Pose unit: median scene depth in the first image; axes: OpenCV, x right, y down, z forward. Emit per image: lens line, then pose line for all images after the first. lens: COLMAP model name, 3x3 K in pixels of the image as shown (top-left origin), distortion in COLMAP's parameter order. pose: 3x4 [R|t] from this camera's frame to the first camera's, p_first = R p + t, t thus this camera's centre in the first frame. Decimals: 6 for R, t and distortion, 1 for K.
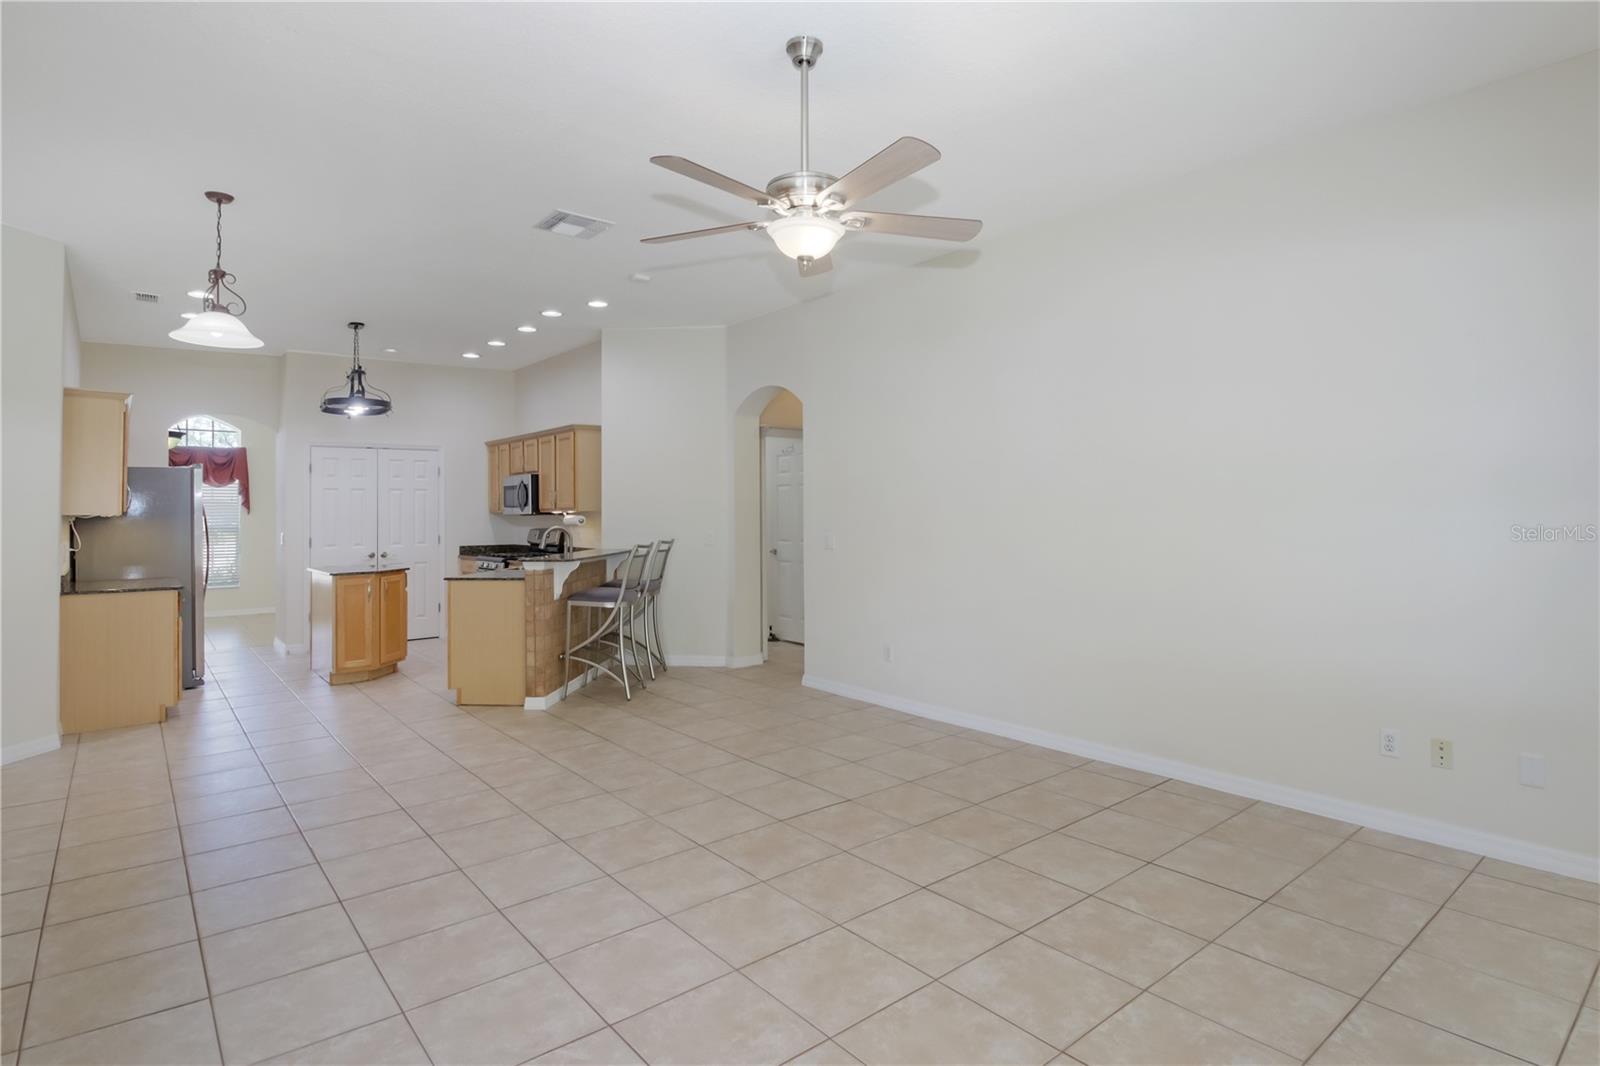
lens RADIAL K [[815.1, 0, 812.5], [0, 815.1, 522.3], [0, 0, 1]] dist [-0.004195, -0.000917]
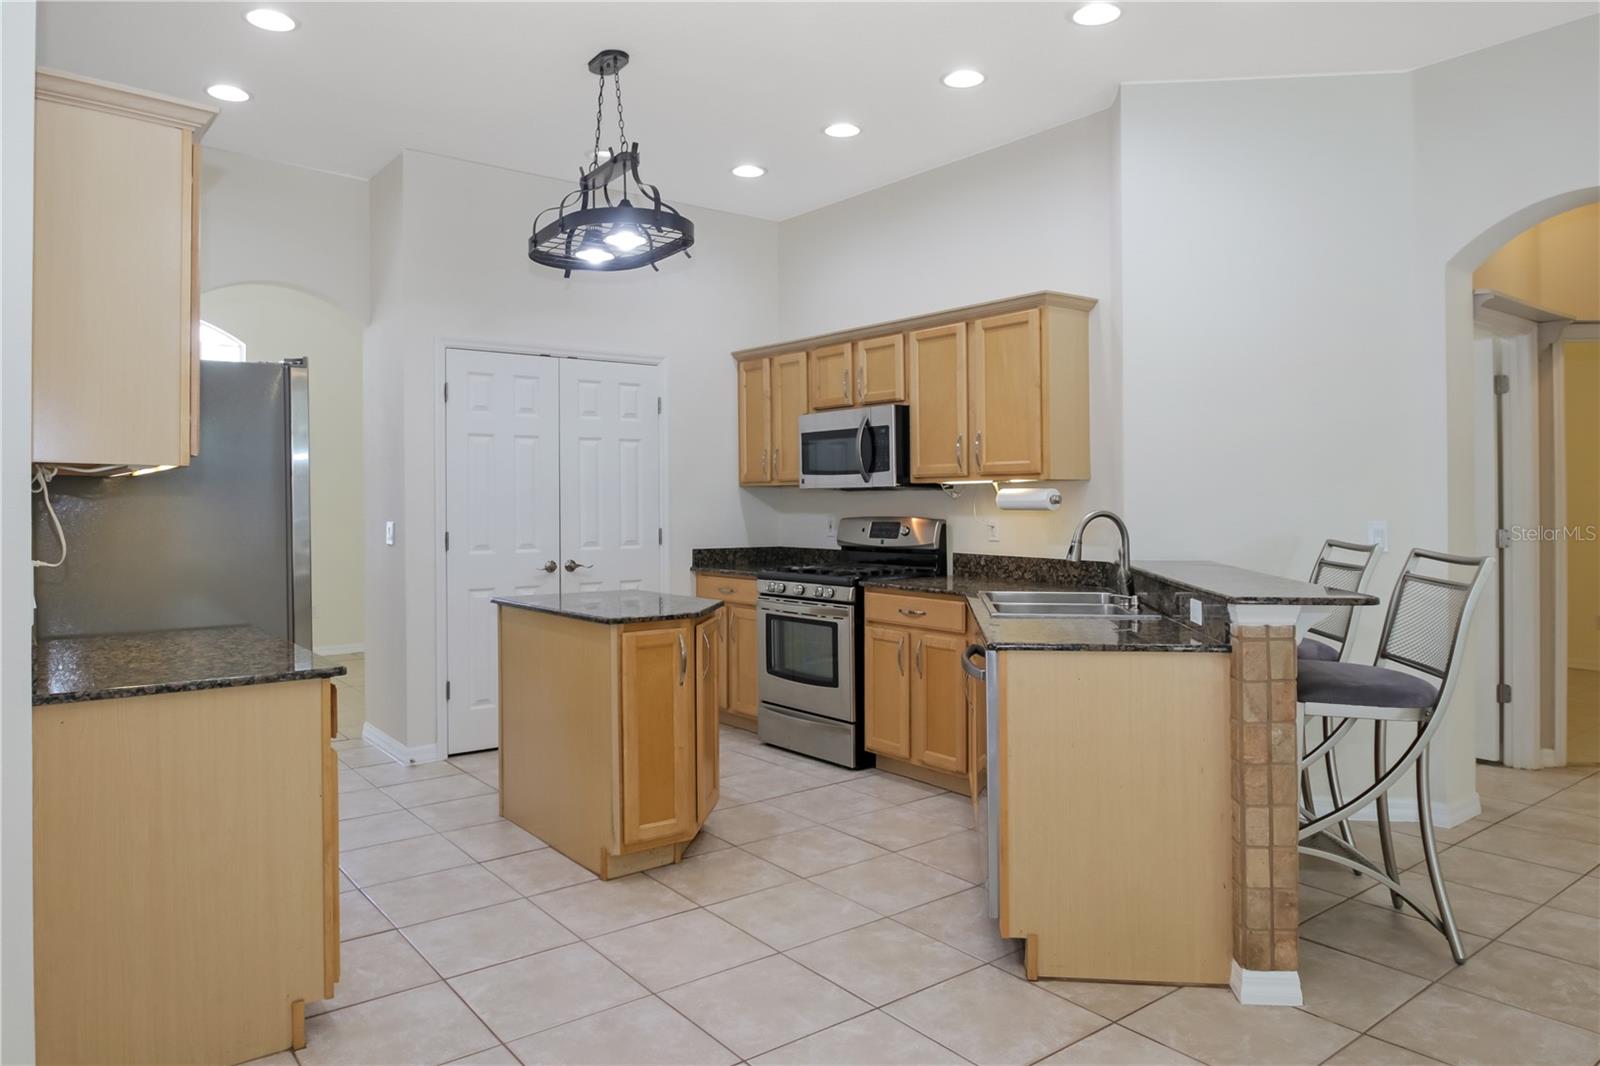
lens RADIAL K [[1025.7, 0, 802.1], [0, 1025.7, 531.0], [0, 0, 1]] dist [-0.018512, 0.000237]
pose [[0.999541, 0.006161, -0.029662, -0.413034], [-0.005662, 0.999841, 0.016901, 0.007091], [0.029761, -0.016726, 0.999417, 0.410901]]
